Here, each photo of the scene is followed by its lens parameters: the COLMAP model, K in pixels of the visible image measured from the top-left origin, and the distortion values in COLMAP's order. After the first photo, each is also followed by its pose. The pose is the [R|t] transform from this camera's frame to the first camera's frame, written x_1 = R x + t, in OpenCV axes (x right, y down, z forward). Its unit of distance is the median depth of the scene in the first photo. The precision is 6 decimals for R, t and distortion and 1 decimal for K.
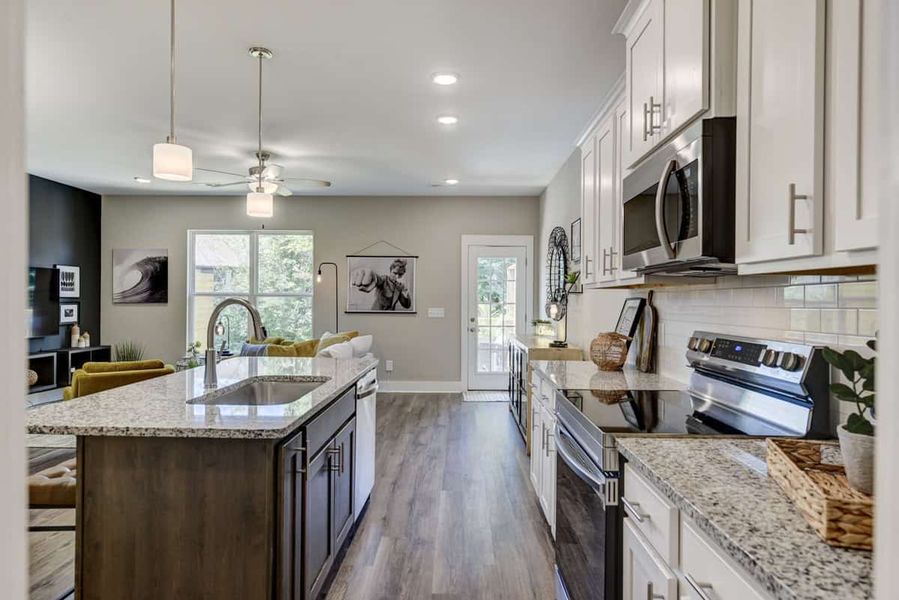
lens RADIAL K [[516.0, 0, 449.5], [0, 516.0, 300.0], [0, 0, 1]] dist [0.002913, 0.000860]
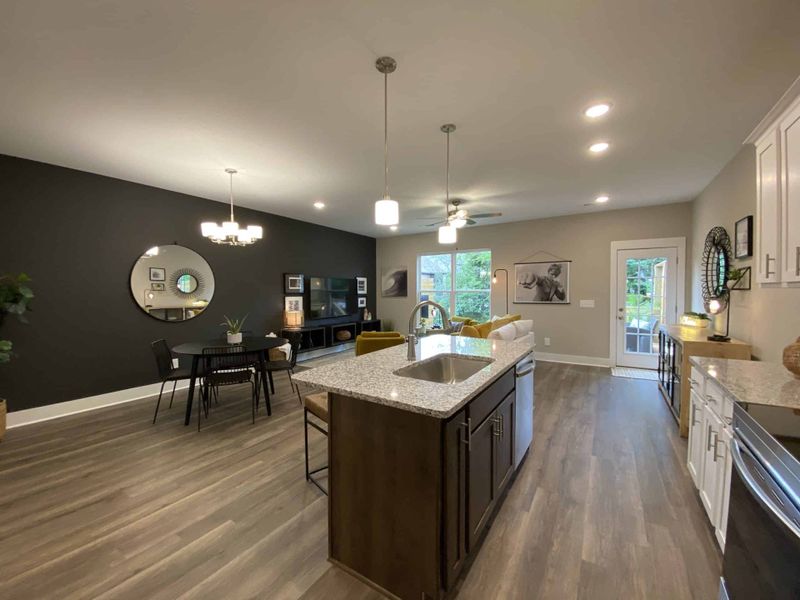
lens RADIAL K [[323.0, 0, 400.0], [0, 323.0, 300.0], [0, 0, 1]] dist [0.026147, -0.024947]
pose [[0.853968, 0.003935, -0.520311, -0.003529], [0.010045, 0.999660, 0.024046, -0.015216], [0.520229, -0.025761, 0.853638, 0.098599]]
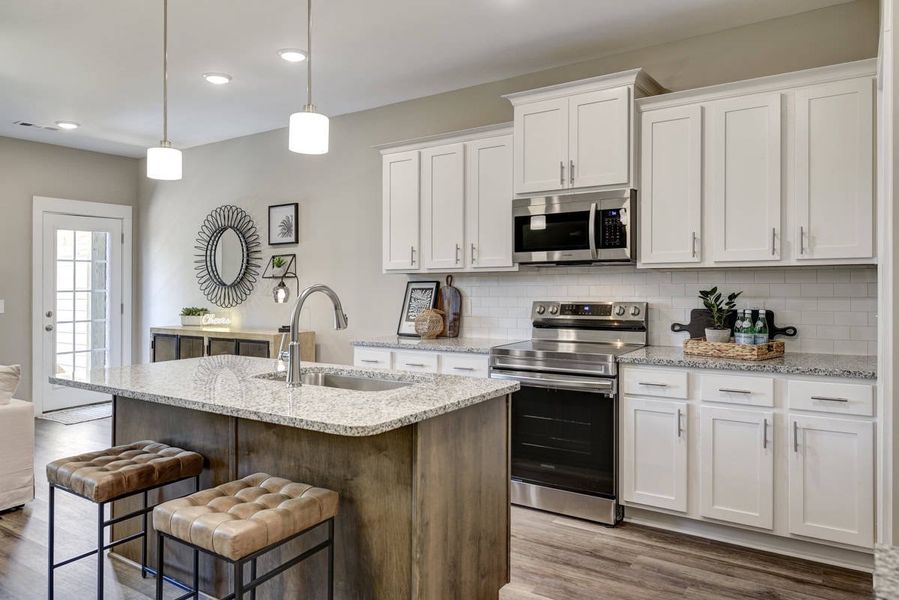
lens RADIAL K [[603.8, 0, 453.7], [0, 603.8, 279.7], [0, 0, 1]] dist [0.001036, 0.000695]
pose [[0.537427, -0.007133, 0.843280, -0.620671], [0.012794, 0.999918, 0.000305, -0.005183], [-0.843213, 0.010625, 0.537474, 0.112015]]
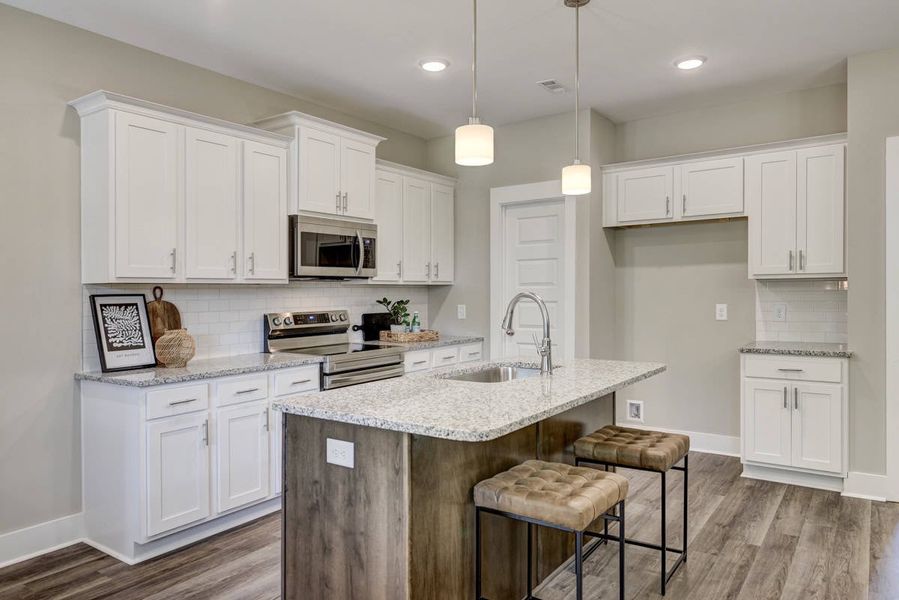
lens RADIAL K [[603.8, 0, 453.7], [0, 603.8, 279.7], [0, 0, 1]] dist [0.001036, 0.000695]
pose [[-0.829540, 0.014944, 0.558248, -0.540417], [0.006783, 0.999838, -0.016687, -0.005748], [-0.558406, -0.010056, -0.829507, 1.148278]]
